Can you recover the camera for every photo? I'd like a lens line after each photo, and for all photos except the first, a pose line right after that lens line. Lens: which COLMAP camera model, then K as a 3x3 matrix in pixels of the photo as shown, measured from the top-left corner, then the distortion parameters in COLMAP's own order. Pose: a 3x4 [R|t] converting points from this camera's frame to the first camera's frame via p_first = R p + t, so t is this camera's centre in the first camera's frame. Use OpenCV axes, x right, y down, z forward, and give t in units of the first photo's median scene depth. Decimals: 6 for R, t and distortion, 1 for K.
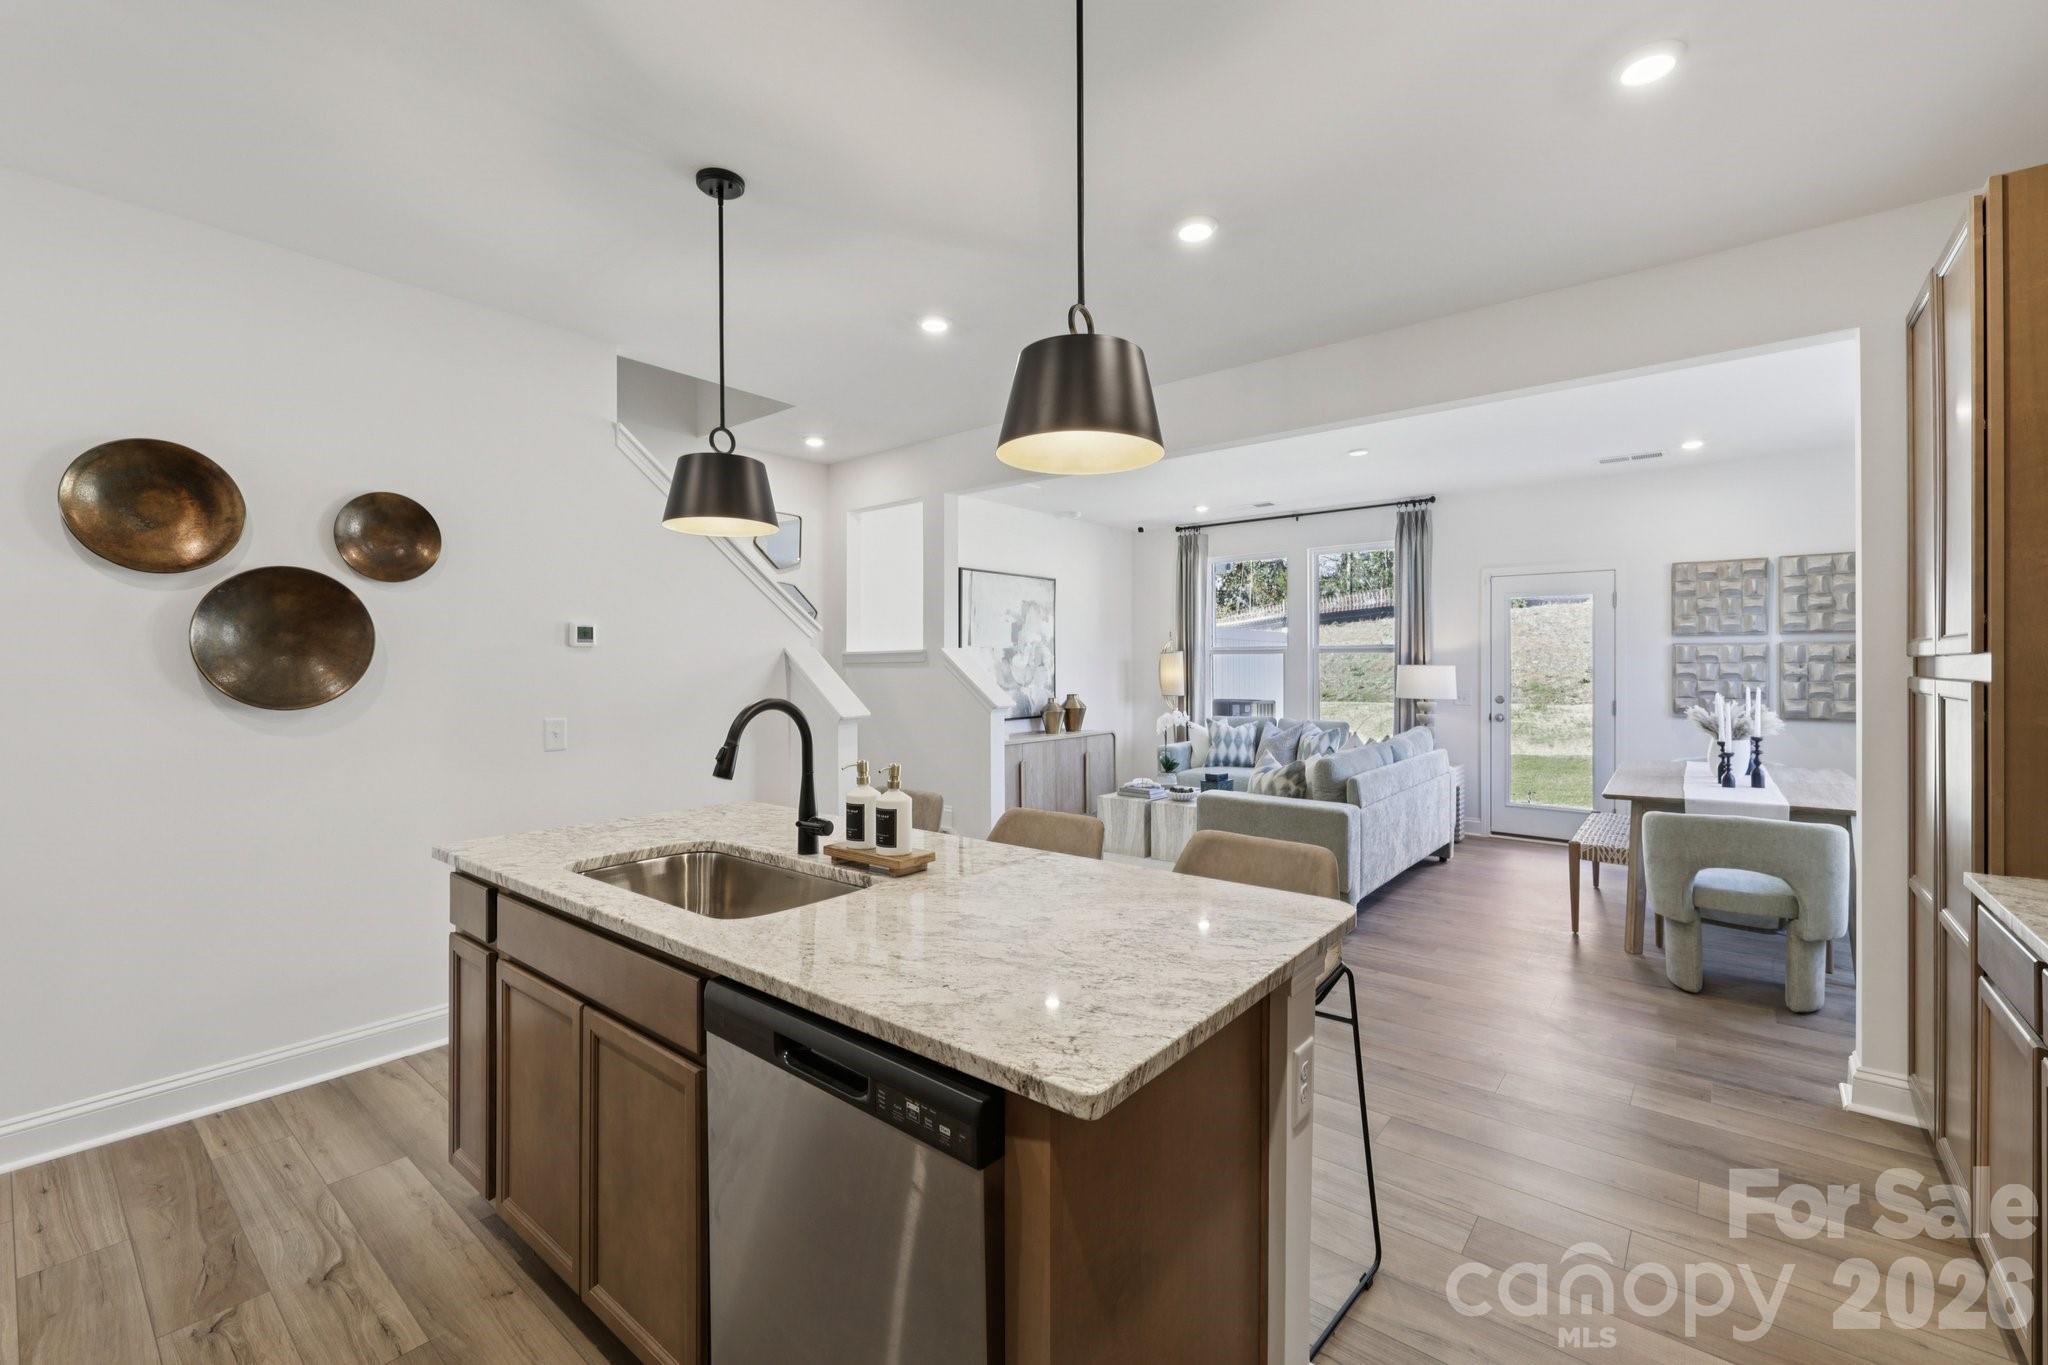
lens RADIAL K [[842.9, 0, 1024.0], [0, 842.9, 682.5], [0, 0, 1]] dist [-0.000083, 0.000044]
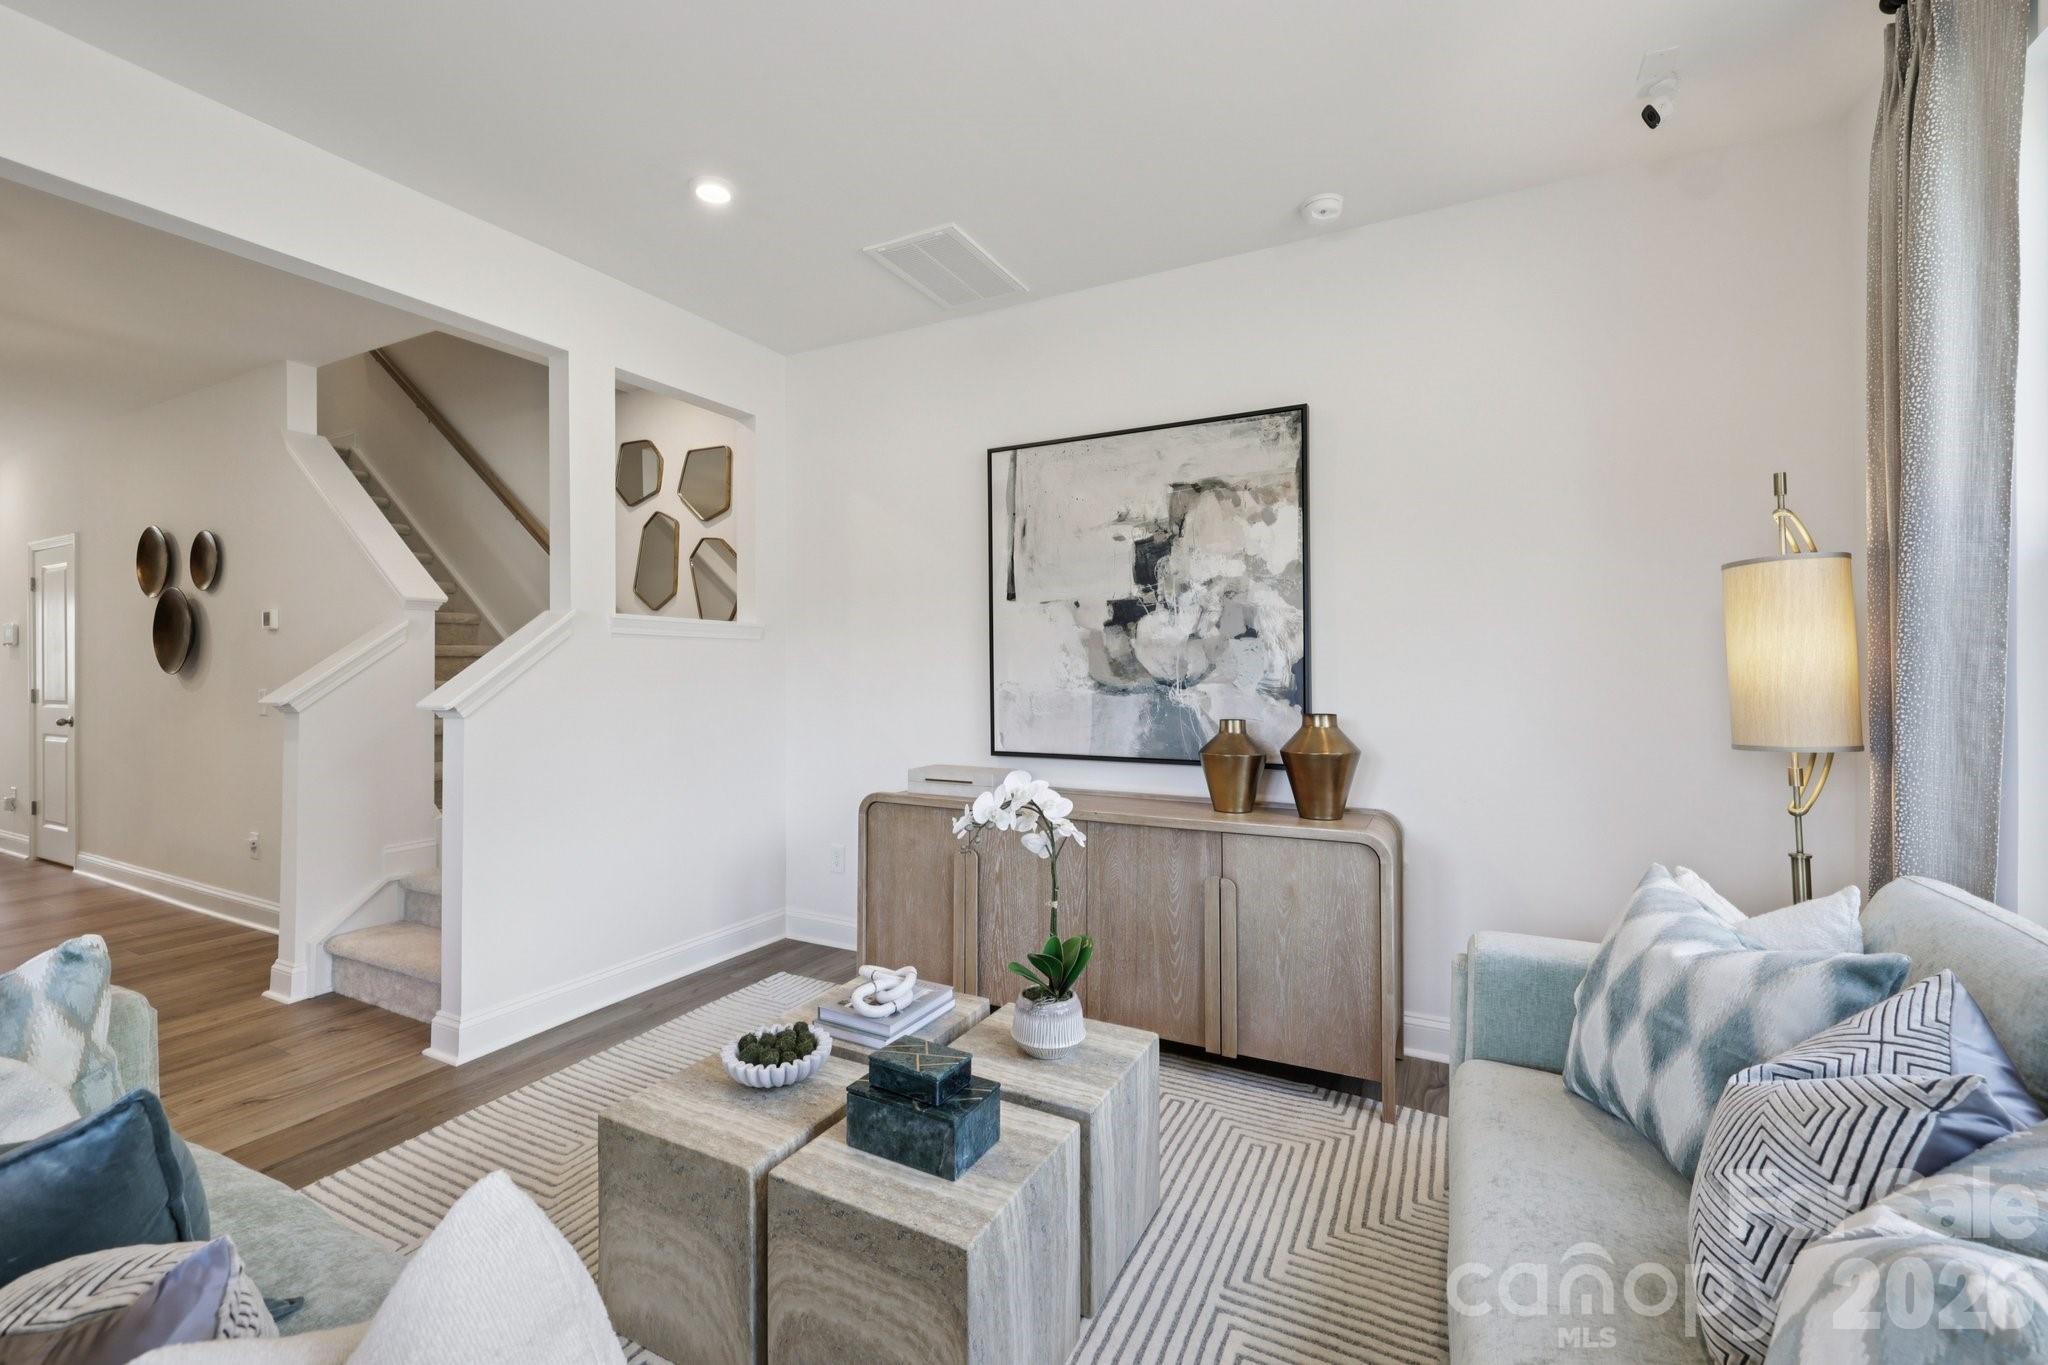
lens RADIAL K [[866.2, 0, 1013.8], [0, 866.2, 670.1], [0, 0, 1]] dist [0.000791, 0.000366]
pose [[0.202887, 0.002858, -0.979198, 0.403285], [-0.019249, 0.999814, -0.001070, -0.001703], [0.979013, 0.019066, 0.202905, 0.825694]]
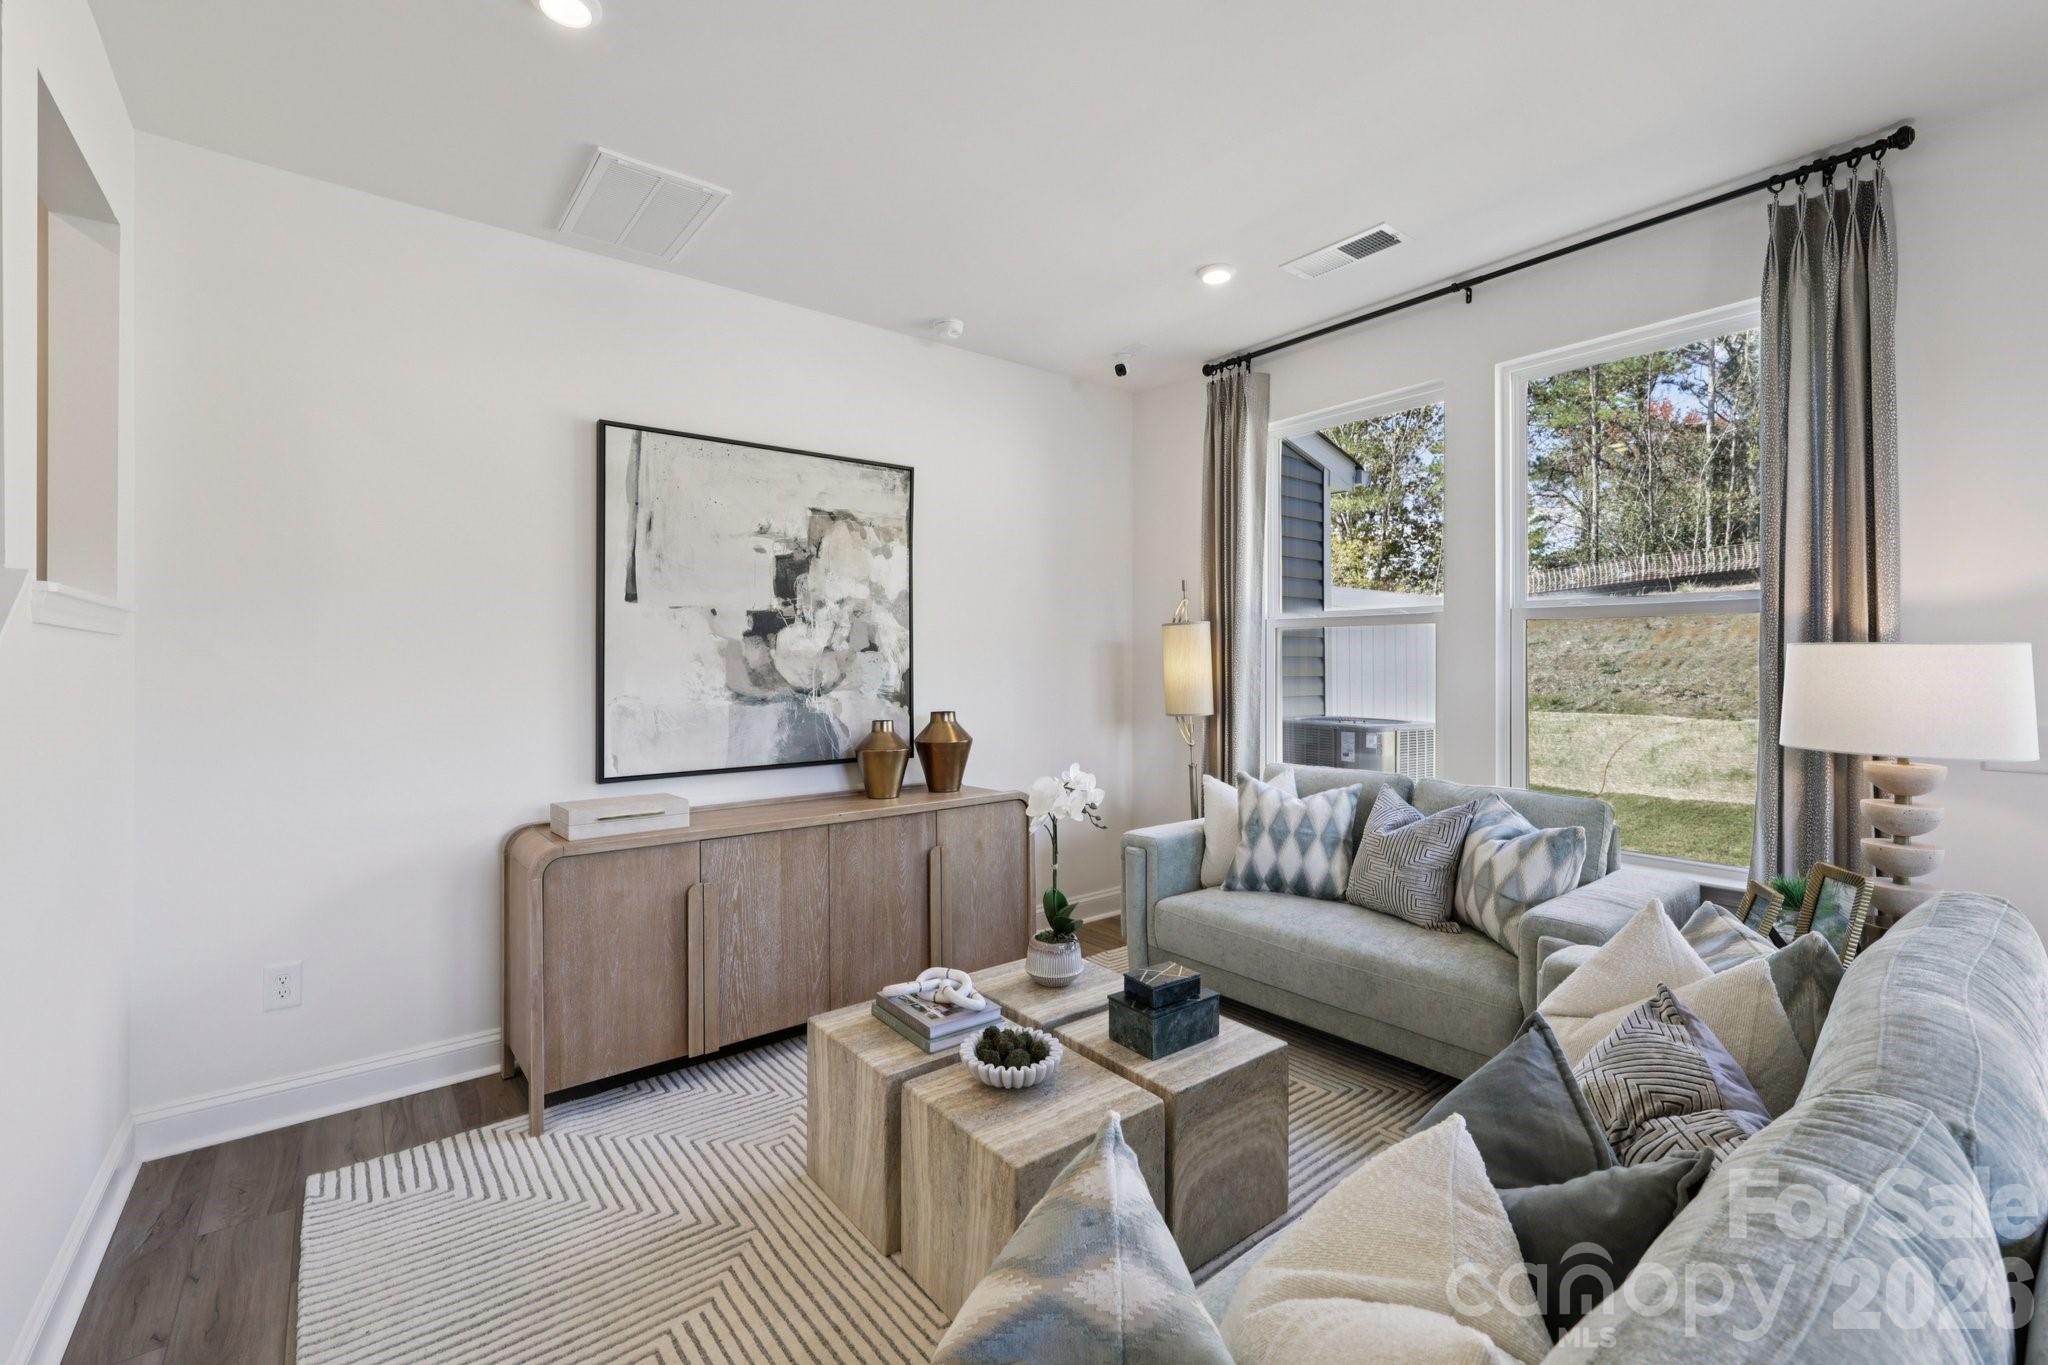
lens RADIAL K [[866.2, 0, 1013.8], [0, 866.2, 670.1], [0, 0, 1]] dist [0.000791, 0.000366]
pose [[0.976218, 0.003296, -0.216766, 0.206507], [-0.005273, 0.999950, -0.008543, -0.005297], [0.216727, 0.009483, 0.976186, 0.558022]]
